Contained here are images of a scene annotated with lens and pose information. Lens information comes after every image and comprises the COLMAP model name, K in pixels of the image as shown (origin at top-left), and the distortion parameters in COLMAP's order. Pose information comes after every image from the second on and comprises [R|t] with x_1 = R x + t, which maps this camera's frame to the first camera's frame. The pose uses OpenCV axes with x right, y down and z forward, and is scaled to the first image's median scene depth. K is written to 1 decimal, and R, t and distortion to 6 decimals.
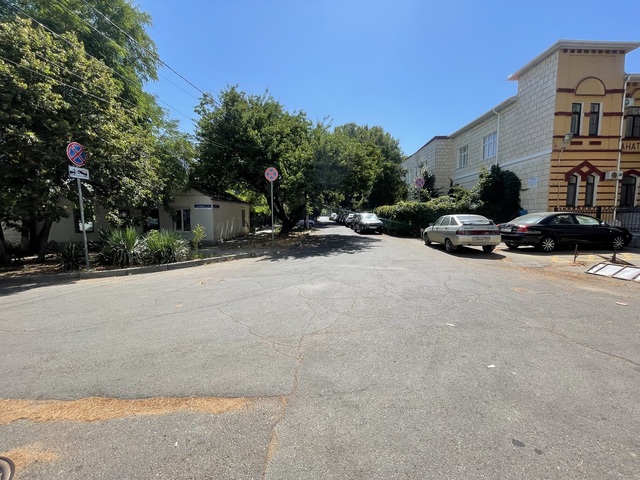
lens RADIAL K [[258.5, 0, 320.0], [0, 258.5, 240.0], [0, 0, 1]] dist [-0.000718, 0.000226]
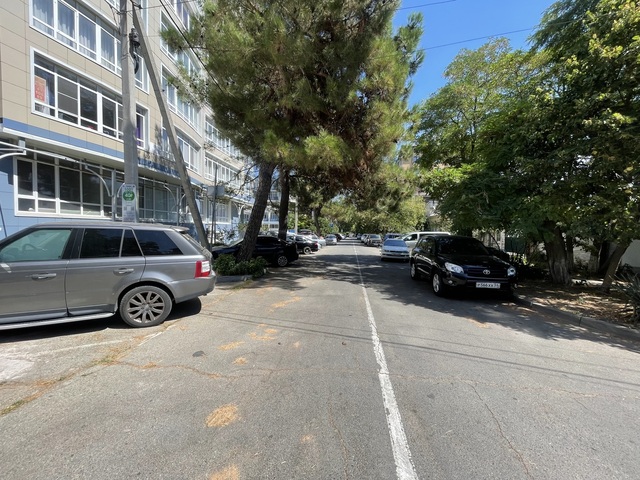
lens RADIAL K [[258.5, 0, 320.0], [0, 258.5, 240.0], [0, 0, 1]] dist [-0.000718, 0.000226]
pose [[-0.110141, 0.037947, -0.993191, -0.229626], [-0.109594, 0.992714, 0.050082, -0.017354], [0.987855, 0.114364, -0.105180, 0.227796]]
